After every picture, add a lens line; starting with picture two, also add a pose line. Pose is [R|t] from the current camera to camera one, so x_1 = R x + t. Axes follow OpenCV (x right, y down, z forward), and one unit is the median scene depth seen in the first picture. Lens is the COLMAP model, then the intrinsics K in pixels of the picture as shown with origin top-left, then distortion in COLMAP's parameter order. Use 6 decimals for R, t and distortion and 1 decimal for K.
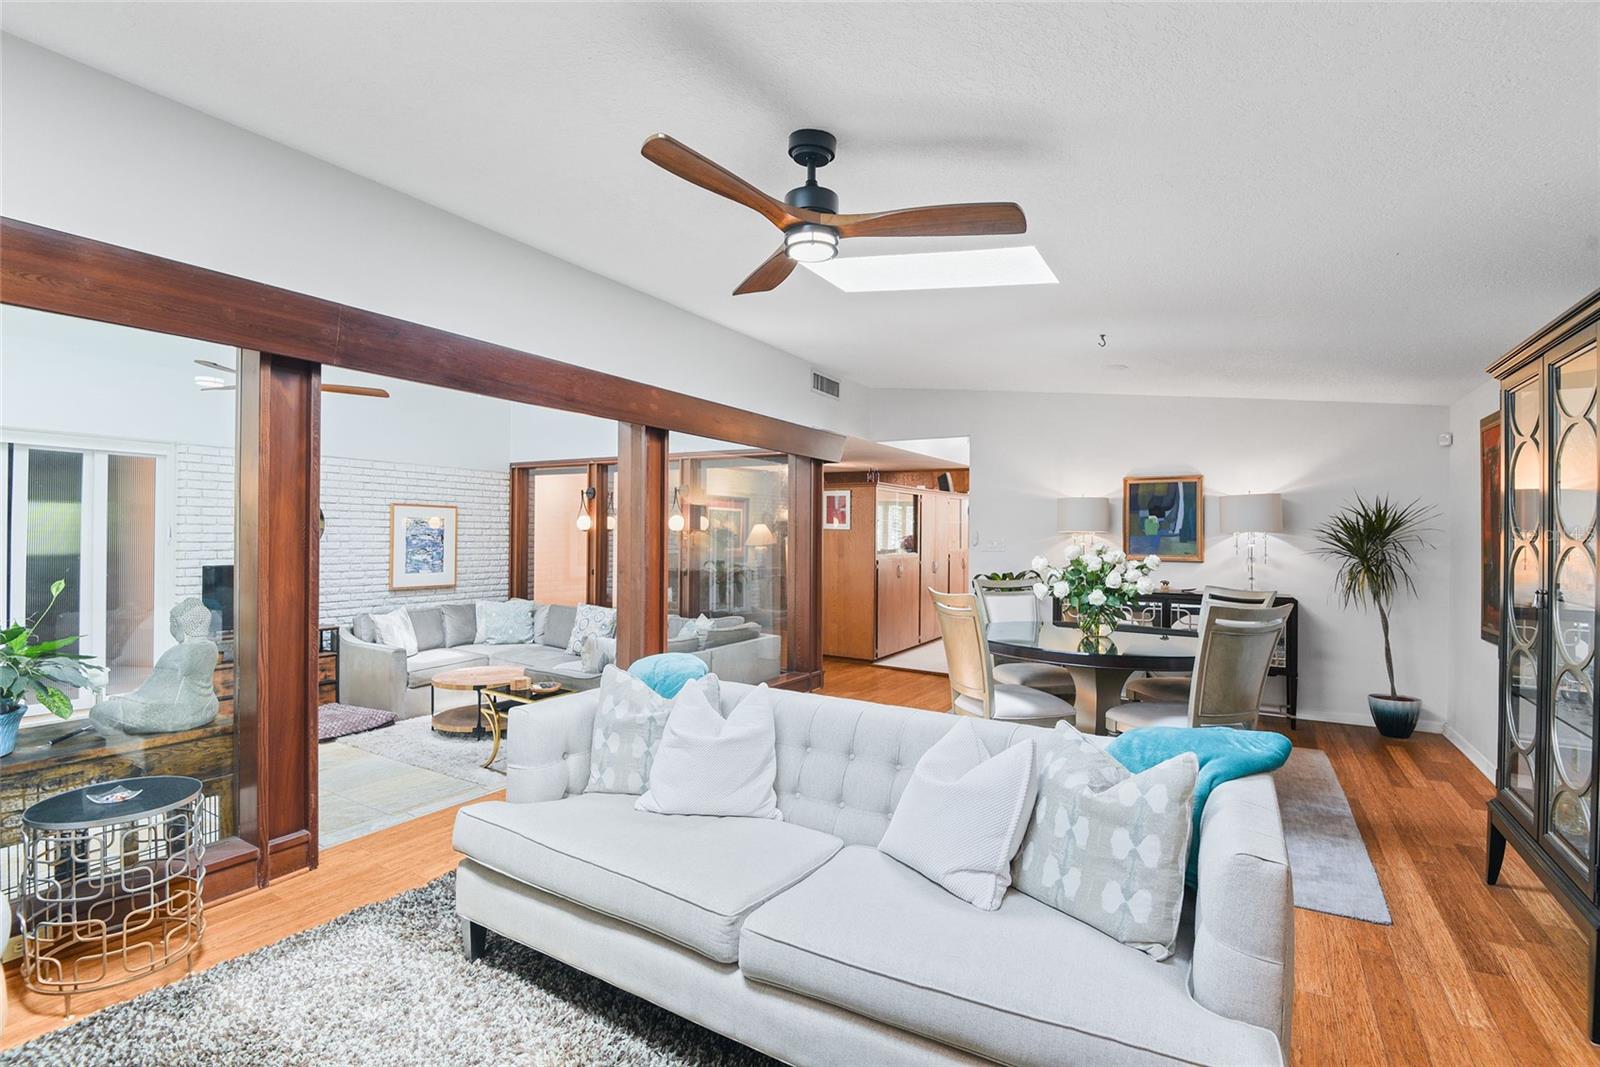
lens RADIAL K [[741.3, 0, 811.5], [0, 741.3, 529.1], [0, 0, 1]] dist [-0.025557, -0.001199]
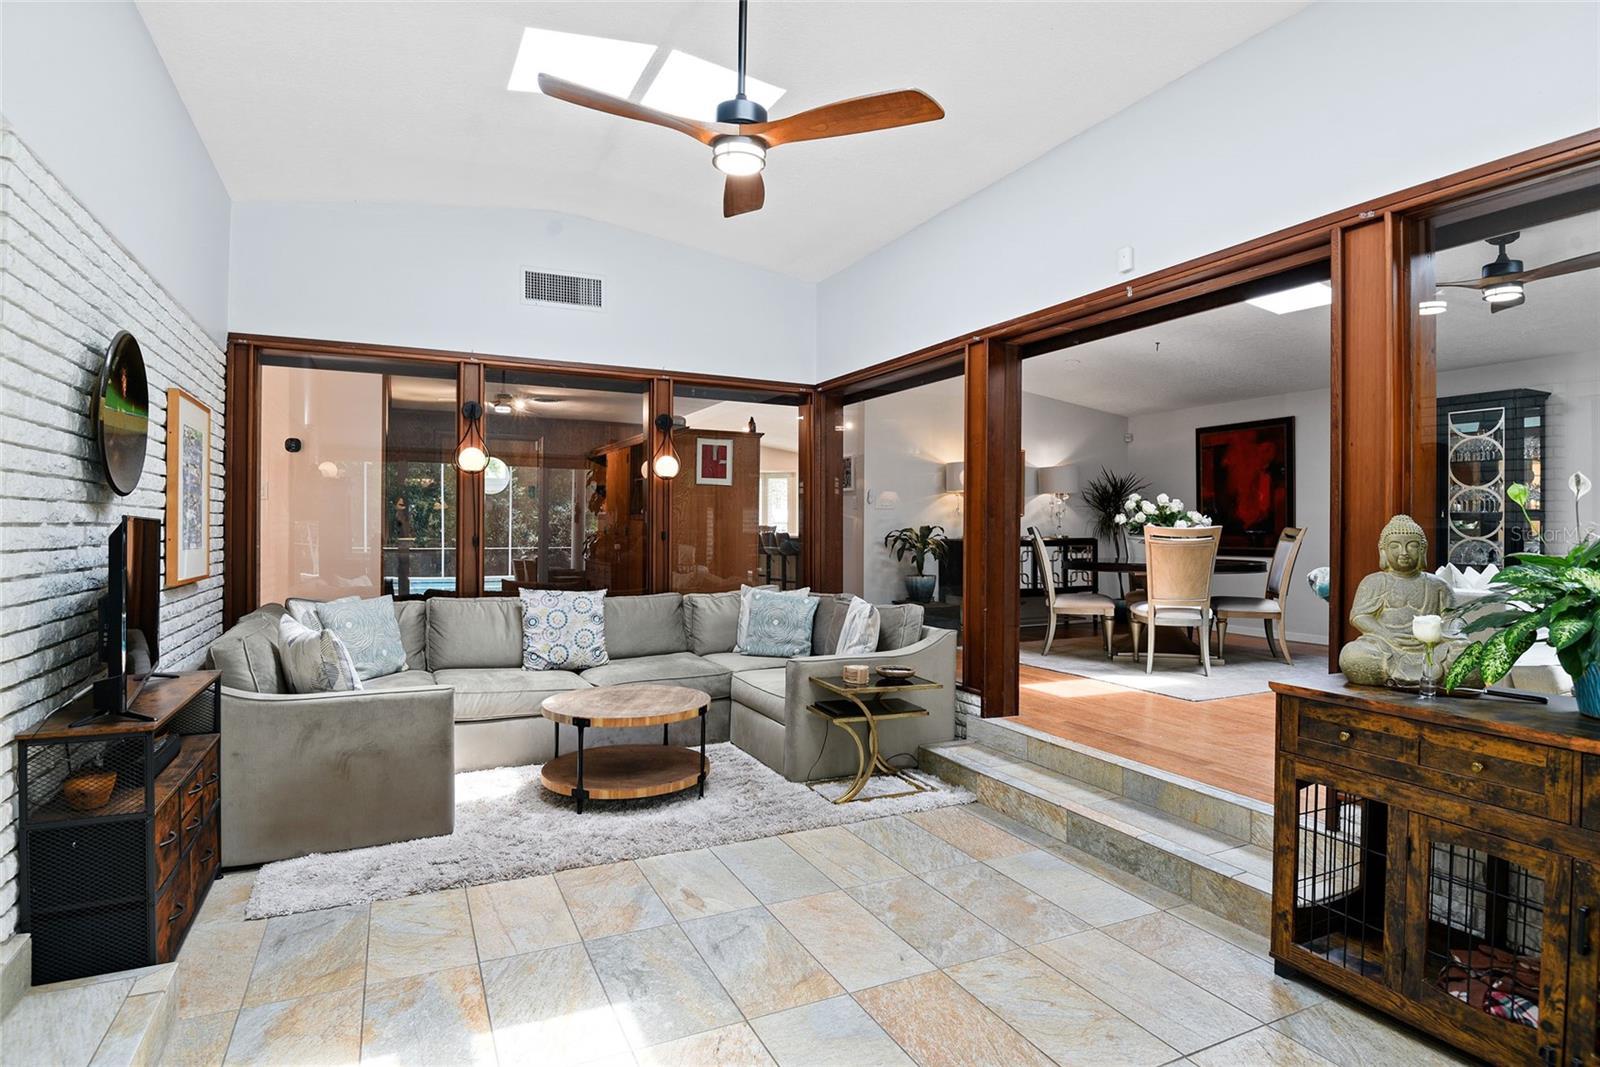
lens RADIAL K [[823.7, 0, 806.8], [0, 823.7, 529.3], [0, 0, 1]] dist [-0.000216, -0.000119]
pose [[0.542272, -0.012215, 0.840114, -0.797495], [-0.001755, 0.999876, 0.015671, 0.041056], [-0.840201, -0.009972, 0.542183, 0.437962]]
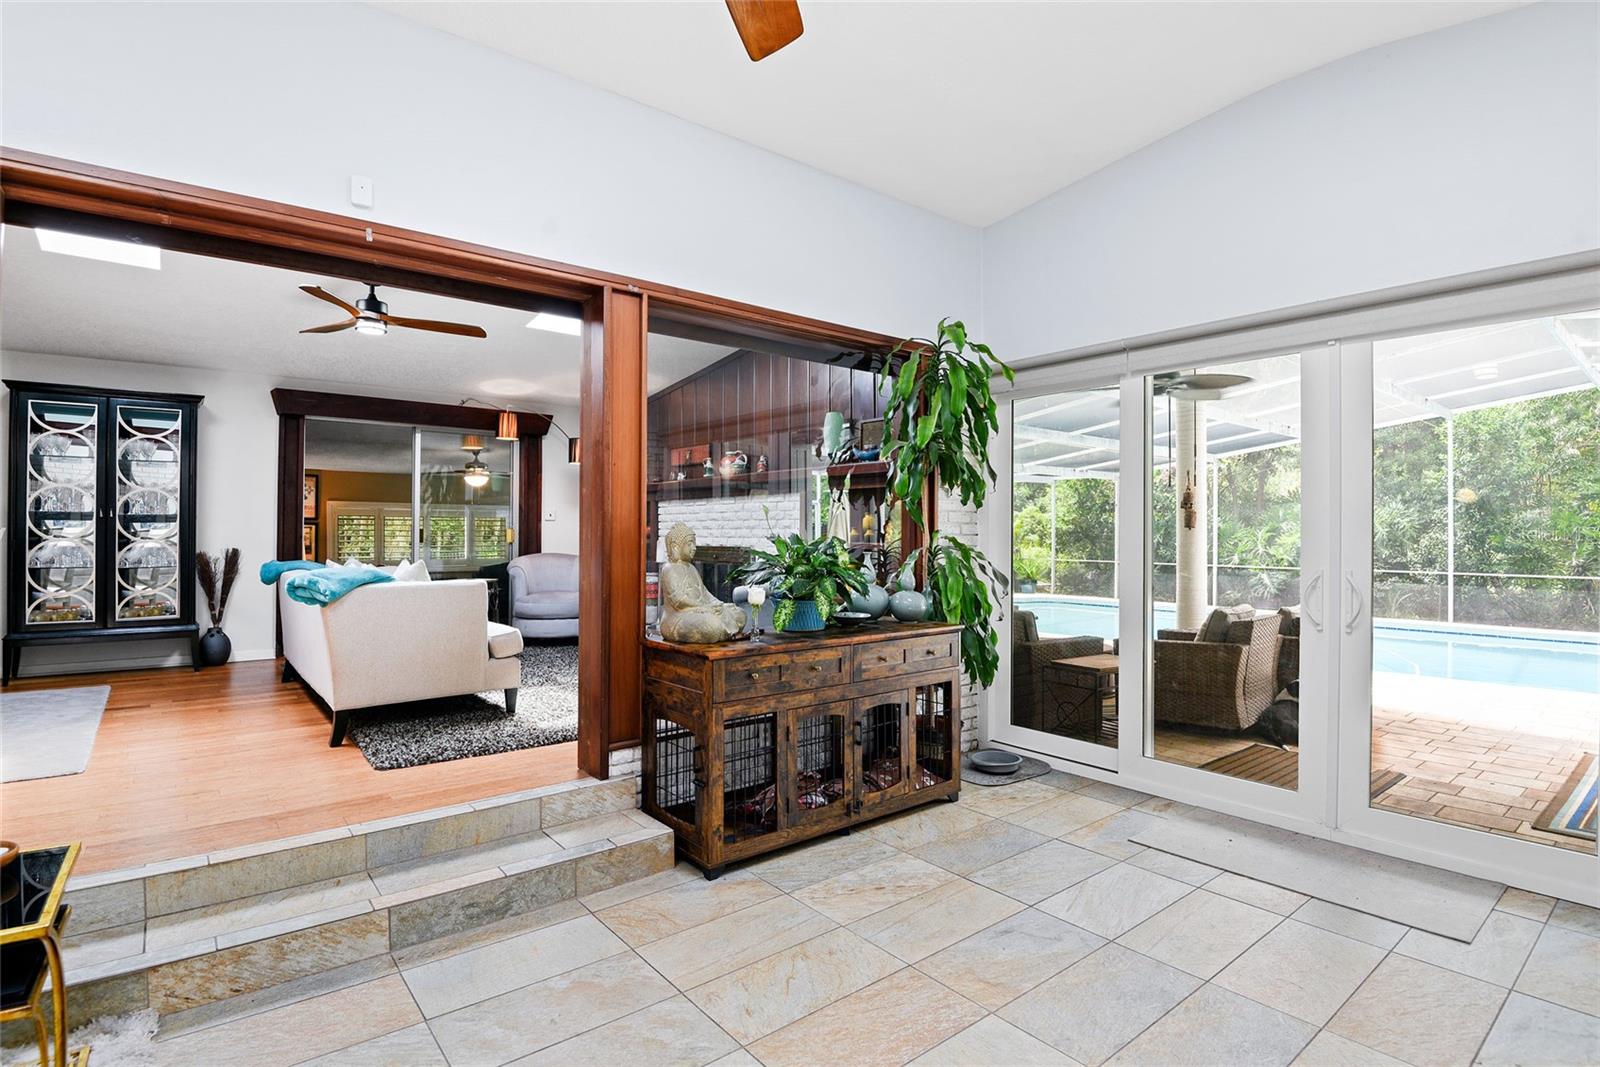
lens RADIAL K [[793.3, 0, 798.8], [0, 793.3, 529.2], [0, 0, 1]] dist [-0.035717, -0.003456]
pose [[-0.937911, -0.016713, 0.346474, -0.589966], [-0.017779, 0.999842, 0.000101, 0.043066], [-0.346421, -0.006065, -0.938060, 0.841264]]
